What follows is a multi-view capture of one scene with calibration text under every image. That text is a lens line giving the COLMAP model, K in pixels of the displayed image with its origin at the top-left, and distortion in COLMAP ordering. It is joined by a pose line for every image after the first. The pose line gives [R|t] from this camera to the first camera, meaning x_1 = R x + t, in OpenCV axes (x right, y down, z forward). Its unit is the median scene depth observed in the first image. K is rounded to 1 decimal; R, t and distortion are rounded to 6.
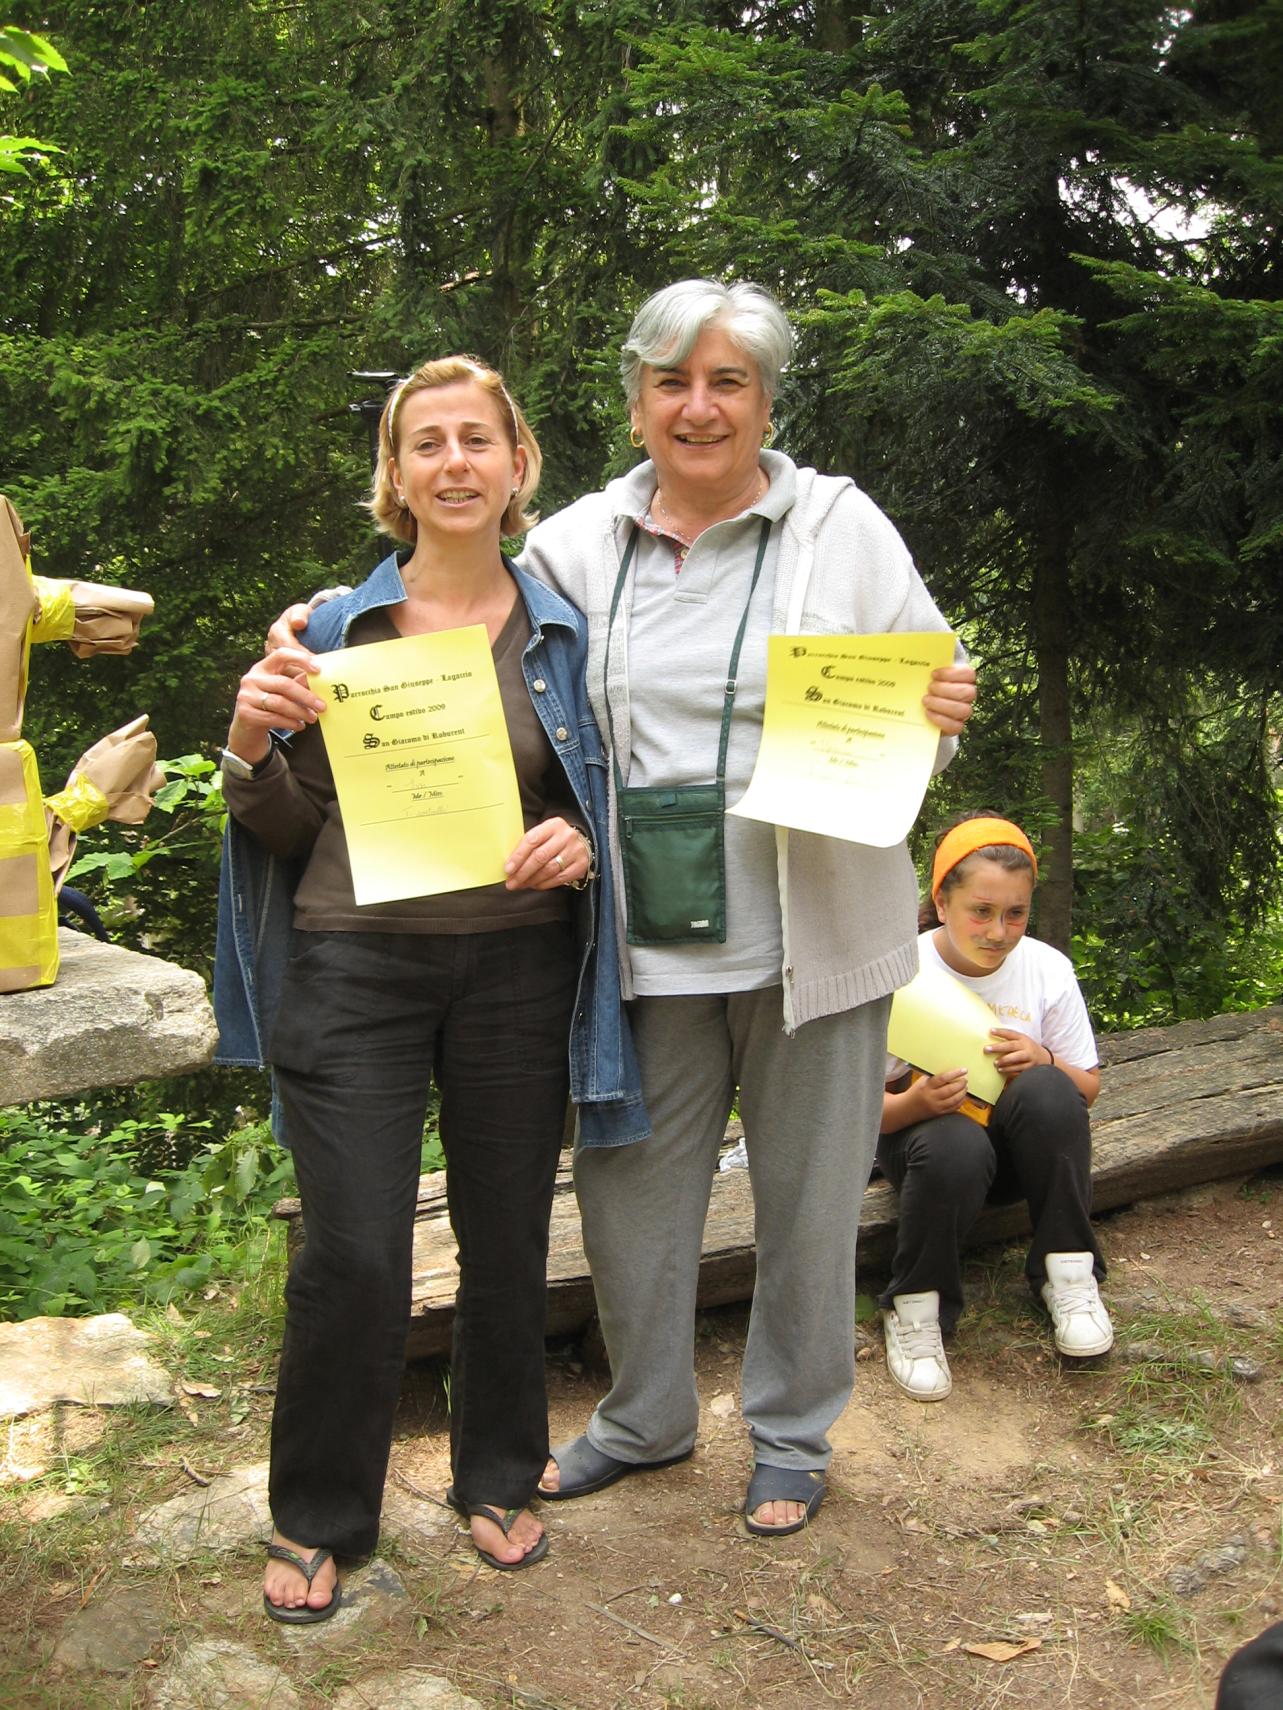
lens RADIAL K [[1820.7, 0, 686.1], [0, 1820.7, 872.4], [0, 0, 1]] dist [-0.105222, 0.000000]
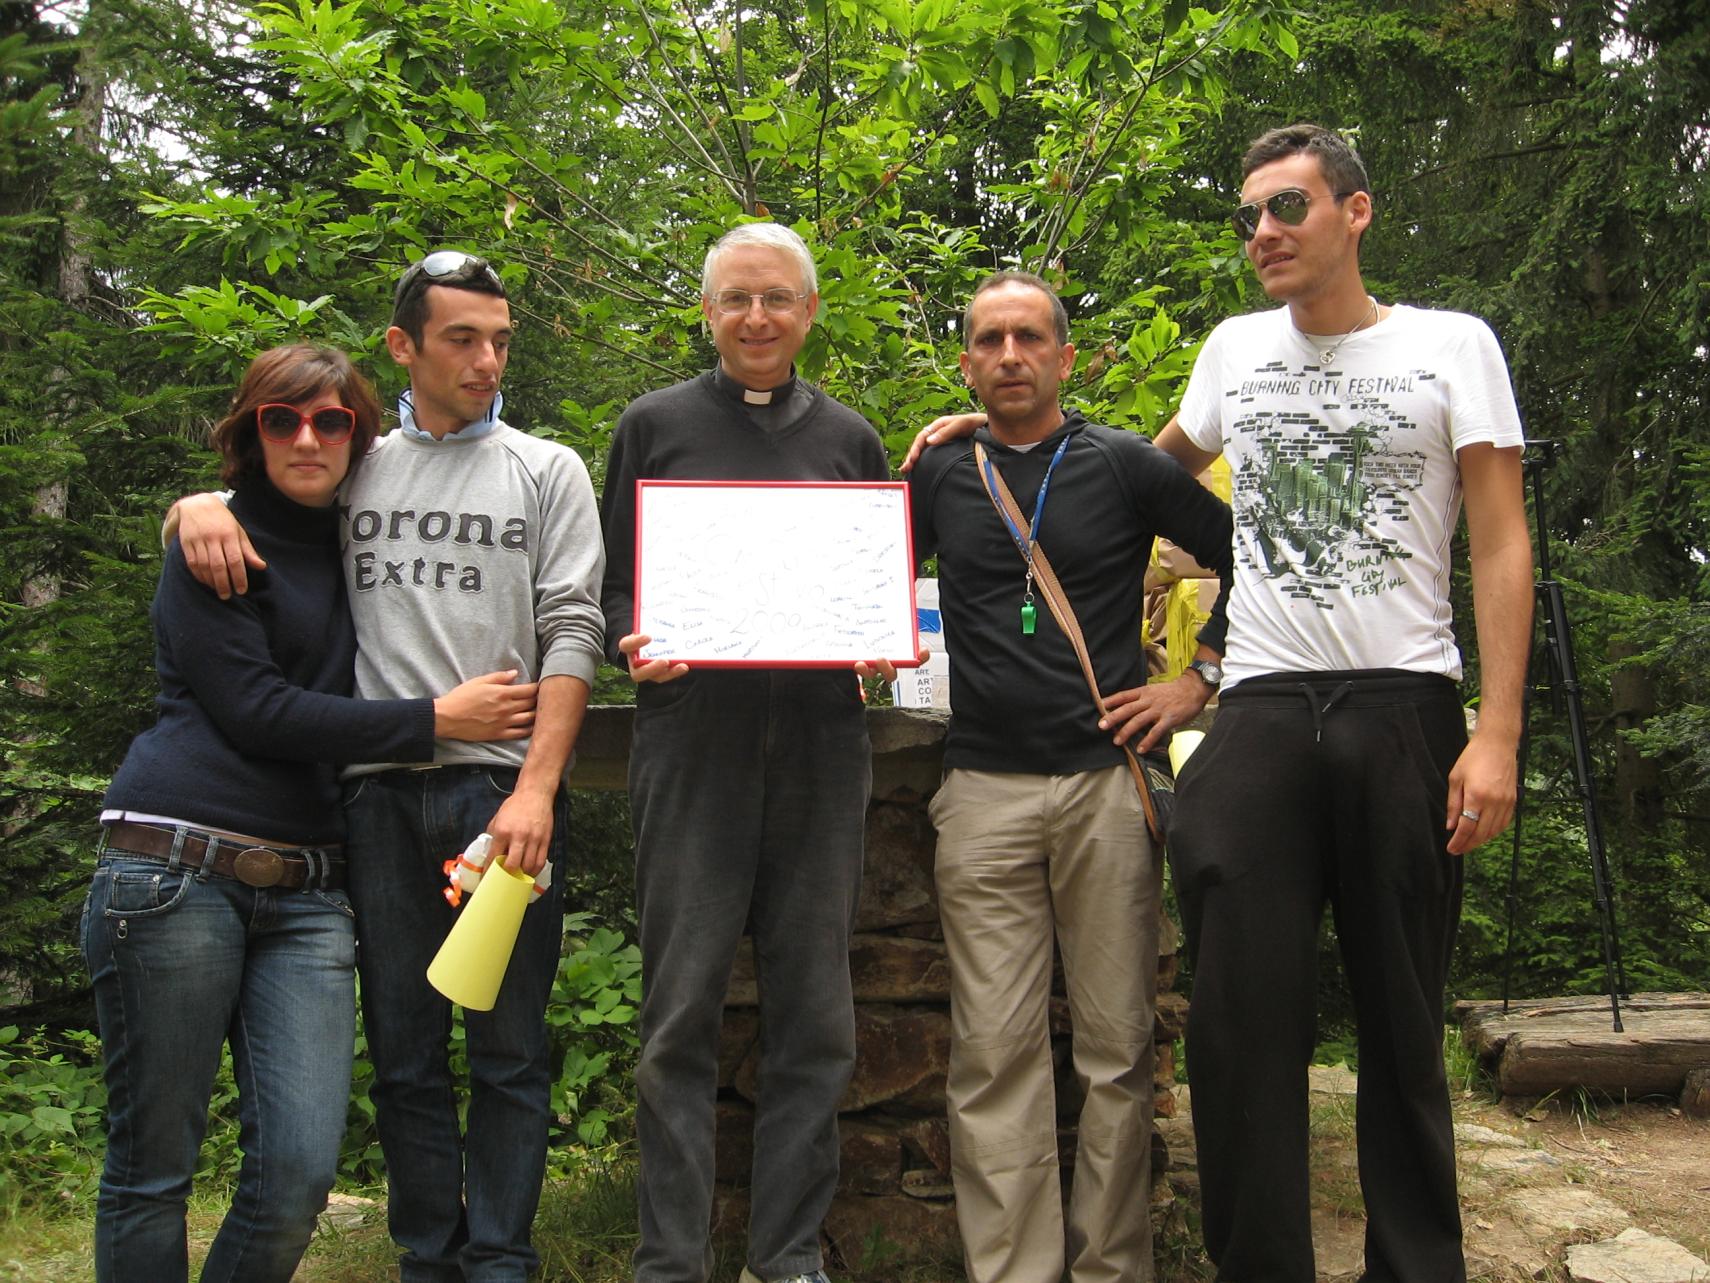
lens RADIAL K [[1820.7, 0, 868.4], [0, 1820.7, 630.6], [0, 0, 1]] dist [-0.105222, 0.000000]
pose [[0.887137, -0.014065, -0.461292, 0.007414], [-0.095209, 0.972456, -0.212753, 0.097999], [0.451579, 0.232660, 0.861363, -0.201408]]
